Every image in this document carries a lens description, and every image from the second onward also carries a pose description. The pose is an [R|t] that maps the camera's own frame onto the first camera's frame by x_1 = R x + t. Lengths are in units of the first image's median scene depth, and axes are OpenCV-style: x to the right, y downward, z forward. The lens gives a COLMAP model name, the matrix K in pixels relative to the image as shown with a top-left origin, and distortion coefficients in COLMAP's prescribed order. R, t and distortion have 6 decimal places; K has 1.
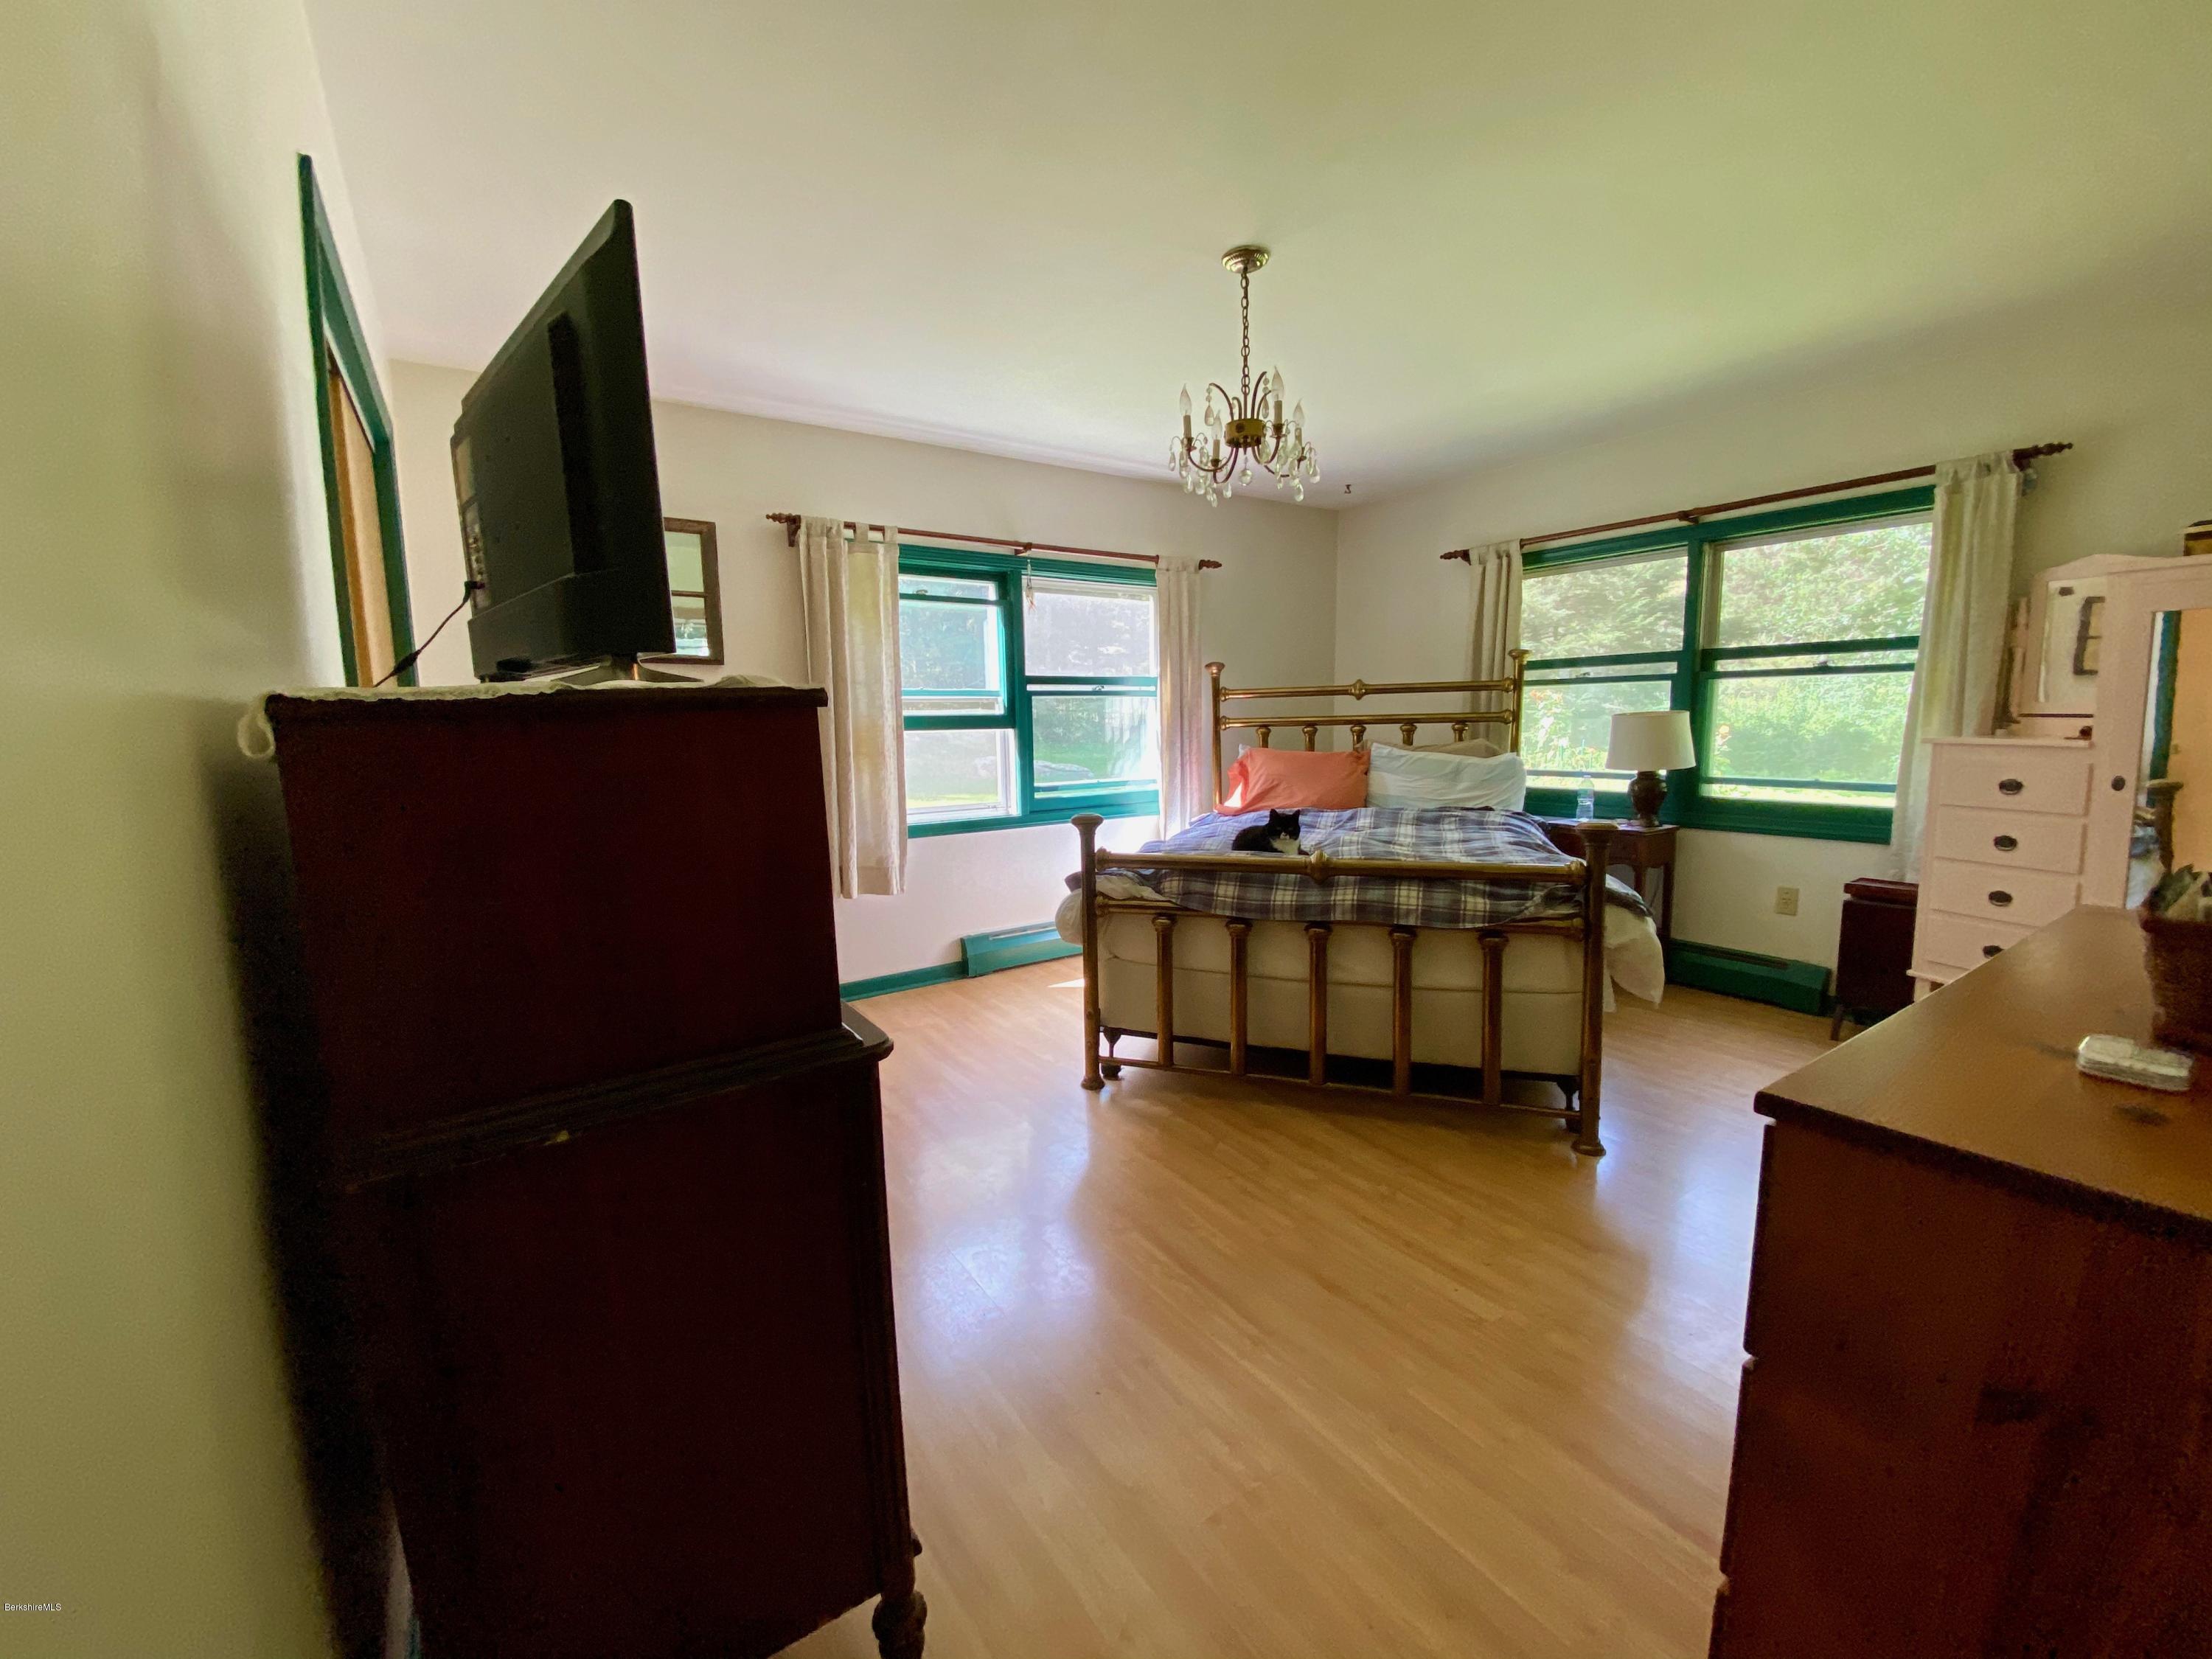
lens RADIAL K [[894.9, 0, 1110.6], [0, 894.9, 828.2], [0, 0, 1]] dist [0.003933, -0.000067]
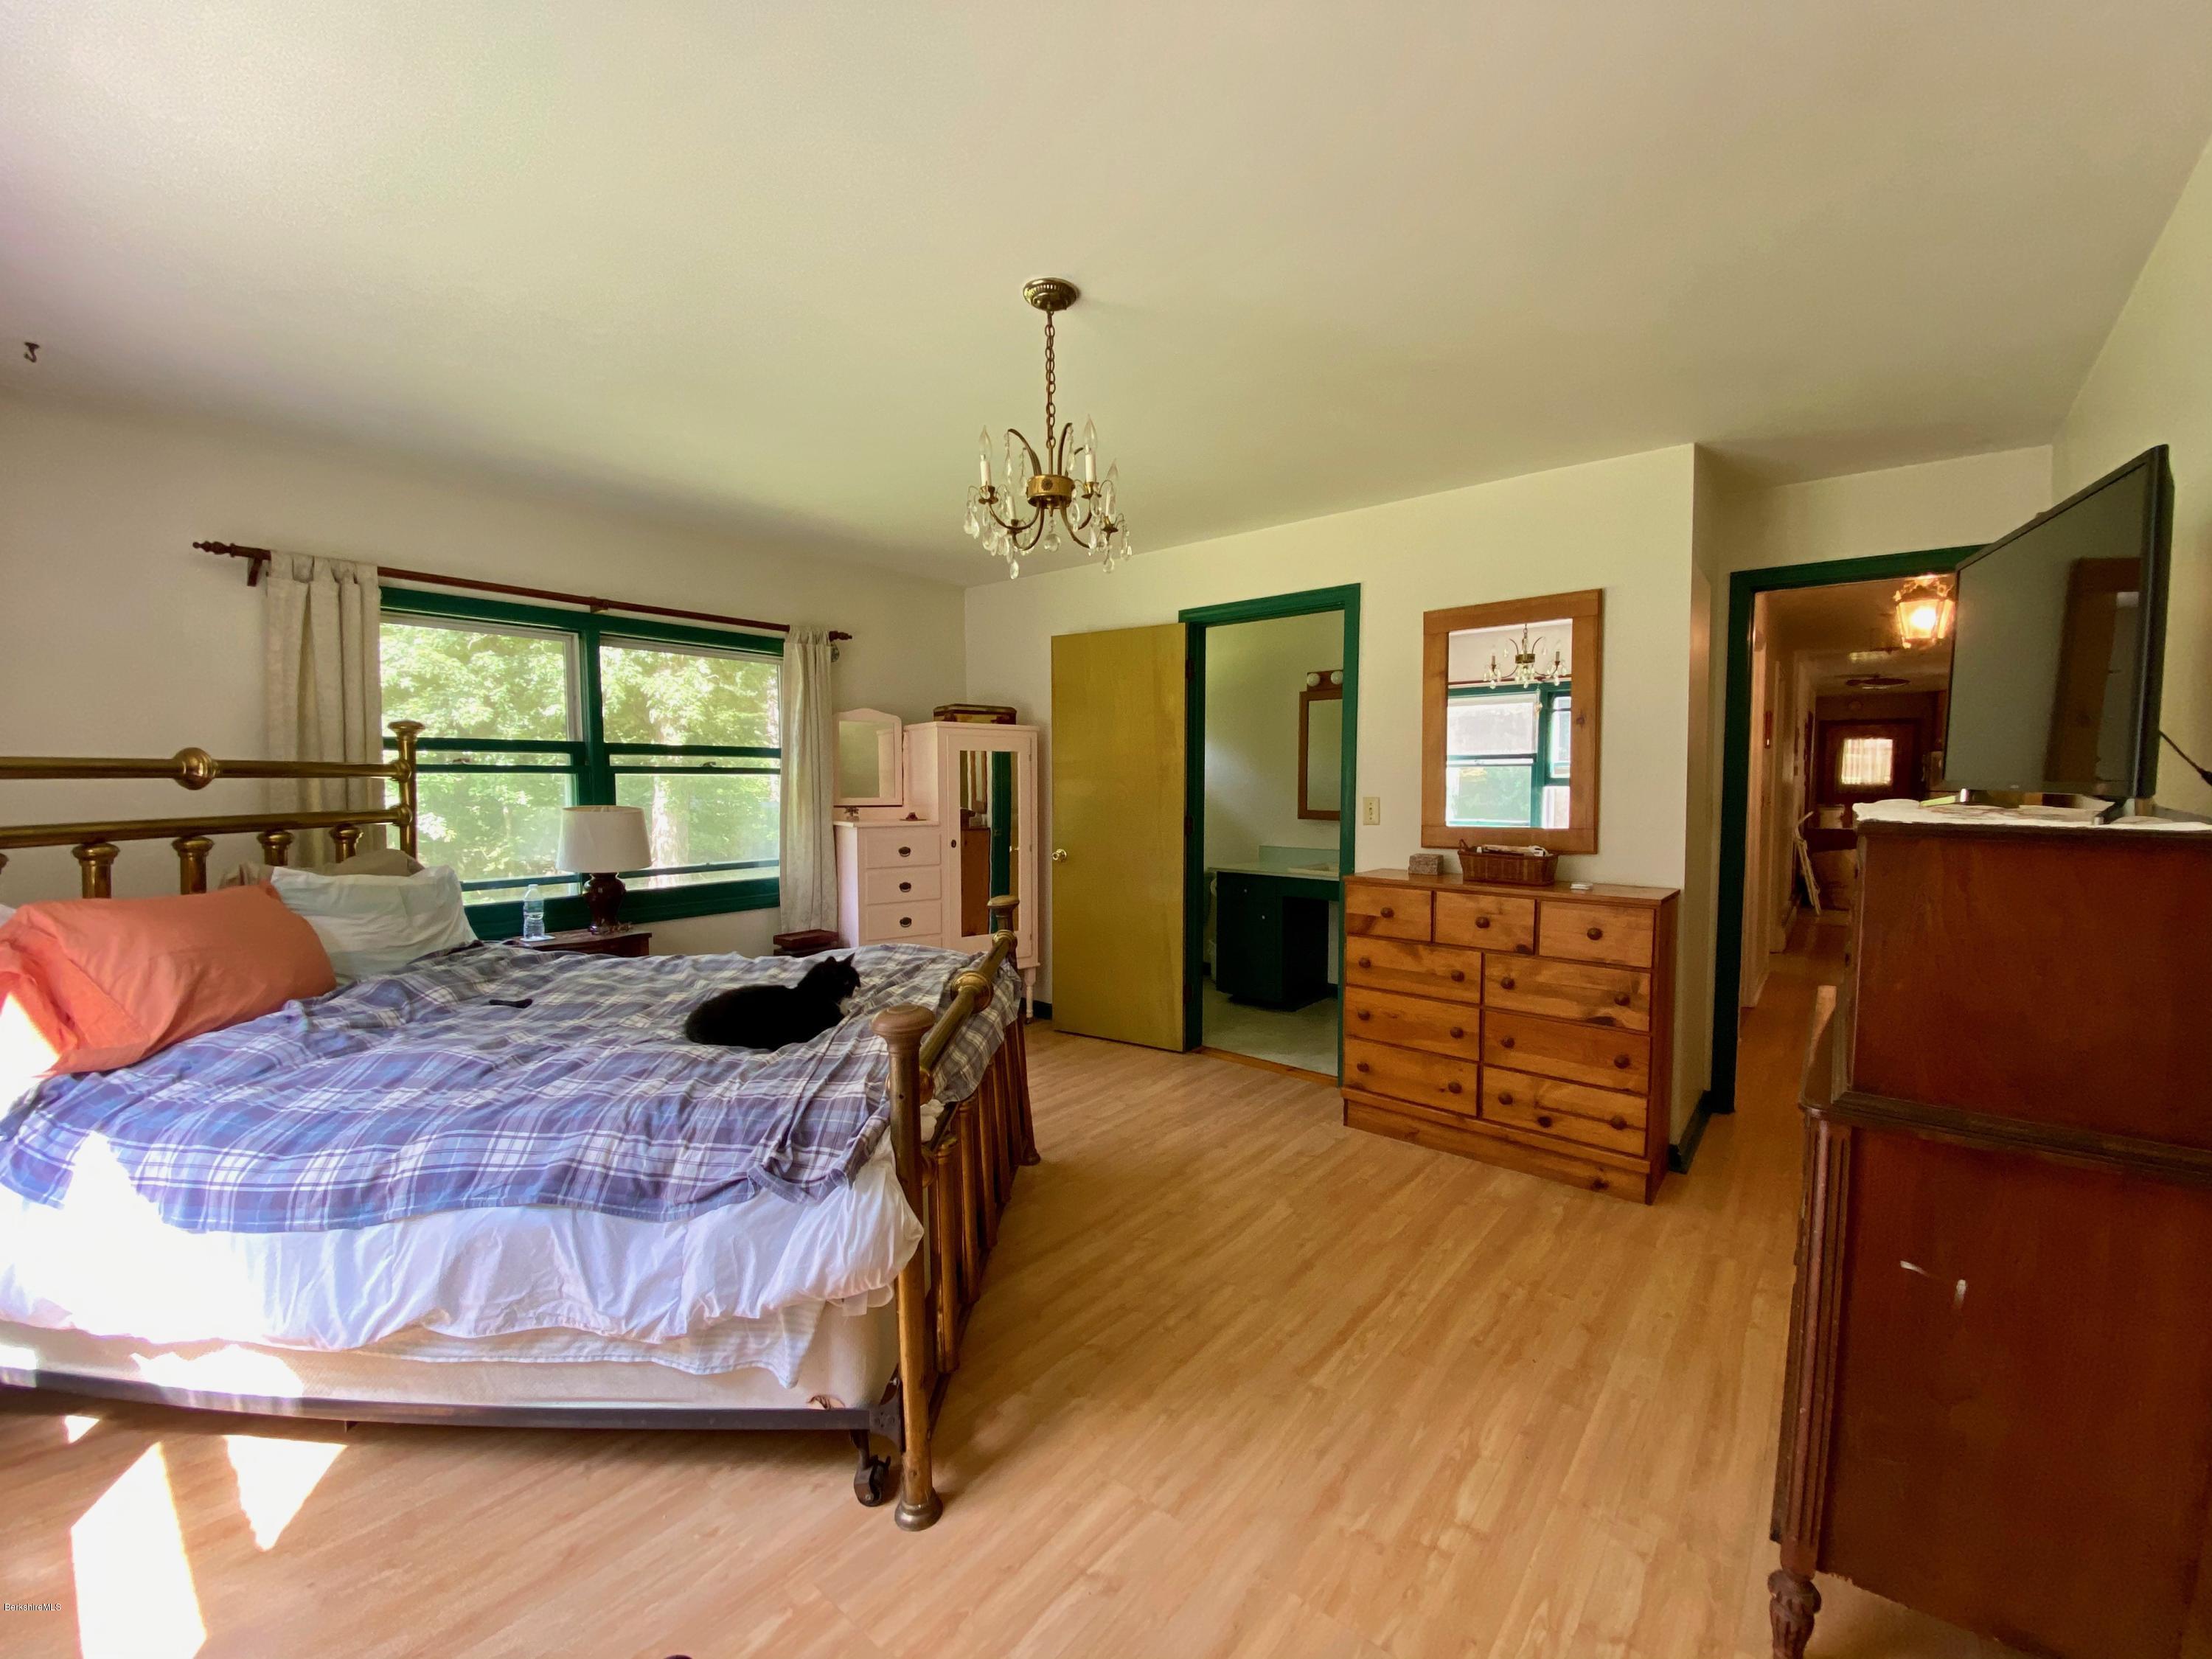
lens RADIAL K [[894.9, 0, 1110.6], [0, 894.9, 828.2], [0, 0, 1]] dist [0.003933, -0.000067]
pose [[-0.277777, -0.031100, 0.960142, -0.429829], [0.132241, 0.988723, 0.070284, -0.105508], [-0.951500, 0.146493, -0.270531, 0.763515]]
